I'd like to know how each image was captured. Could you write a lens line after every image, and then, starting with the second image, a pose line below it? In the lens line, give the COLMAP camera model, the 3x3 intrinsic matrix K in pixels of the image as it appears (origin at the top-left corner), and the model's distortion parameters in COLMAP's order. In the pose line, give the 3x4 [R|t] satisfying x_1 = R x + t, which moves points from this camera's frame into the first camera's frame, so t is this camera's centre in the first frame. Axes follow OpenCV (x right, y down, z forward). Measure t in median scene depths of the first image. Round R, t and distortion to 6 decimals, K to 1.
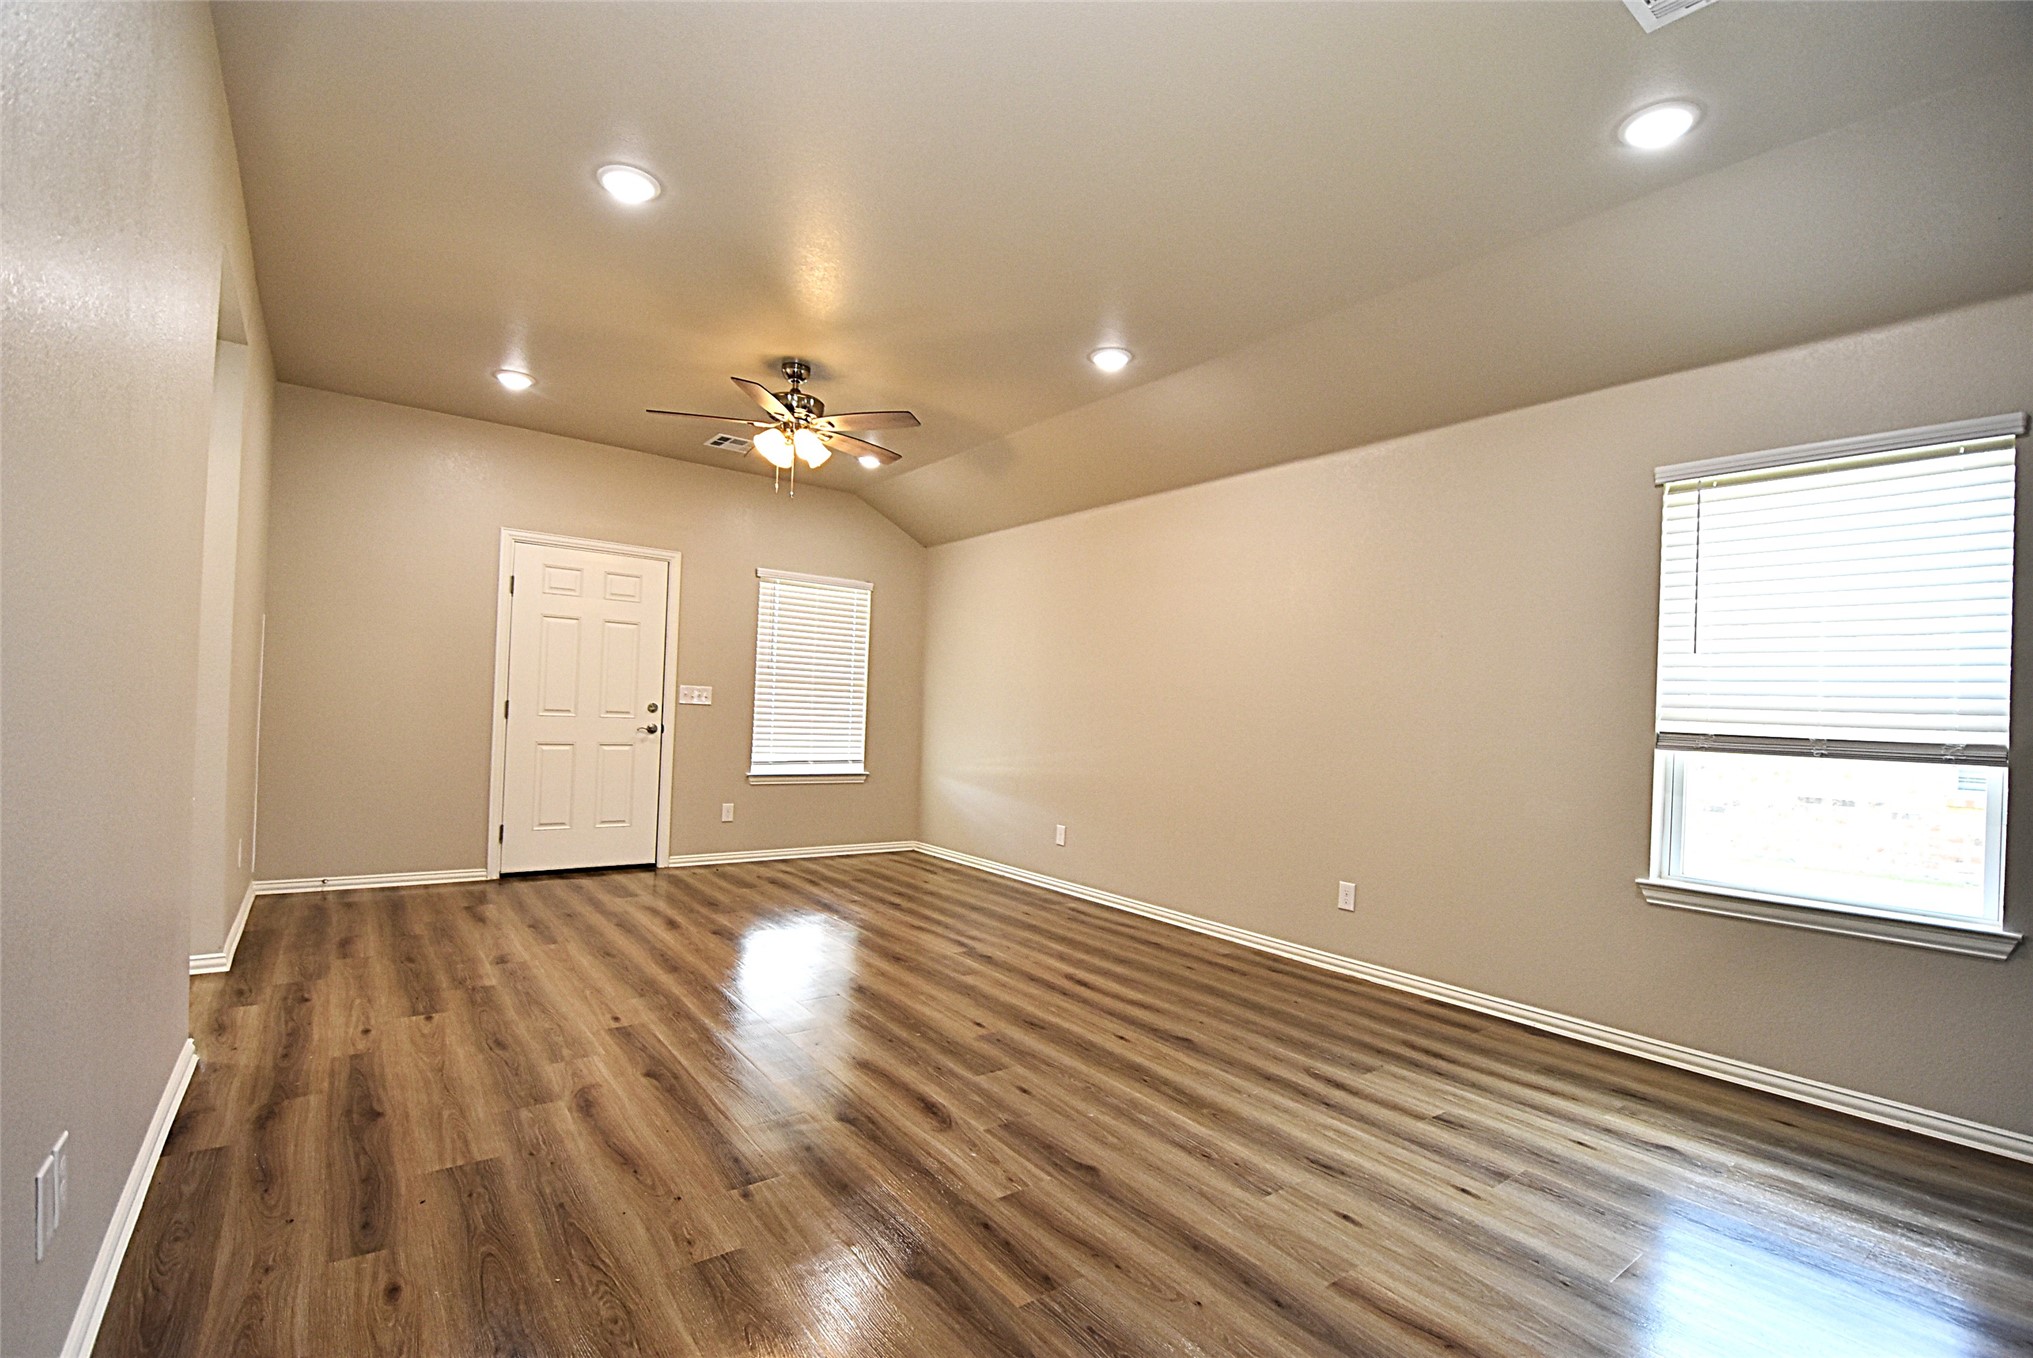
lens RADIAL K [[908.4, 0, 1016.0], [0, 908.4, 682.9], [0, 0, 1]] dist [0.012240, -0.001413]
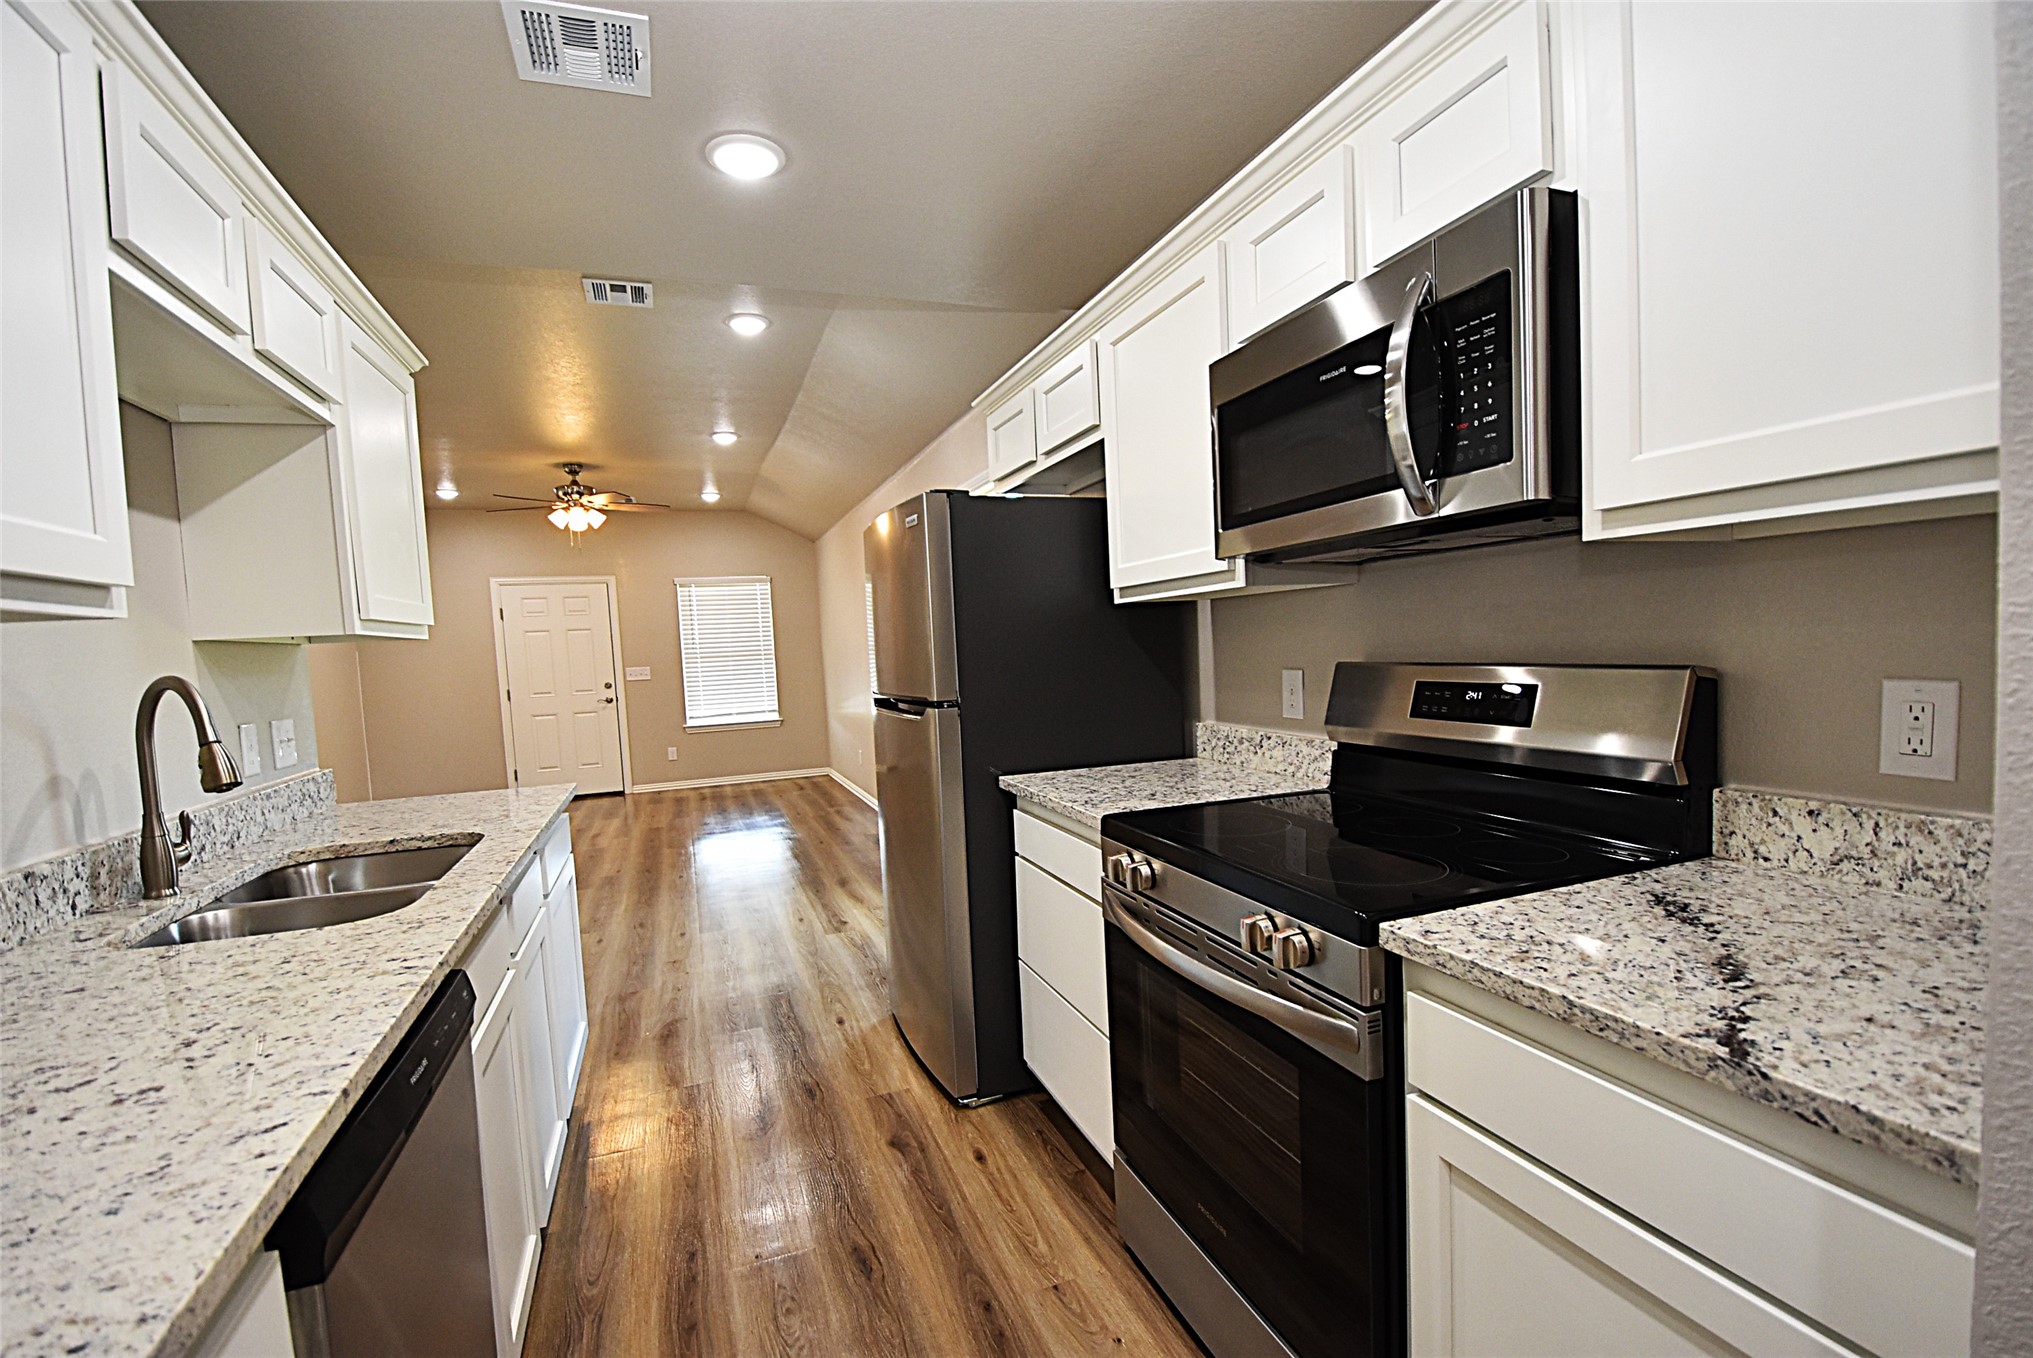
lens RADIAL K [[908.4, 0, 1016.2], [0, 908.4, 697.0], [0, 0, 1]] dist [0.012240, -0.001413]
pose [[0.956204, -0.067348, -0.284846, 0.623180], [0.093594, 0.992428, 0.079544, -0.009307], [0.277332, -0.102720, 0.955267, -0.210236]]
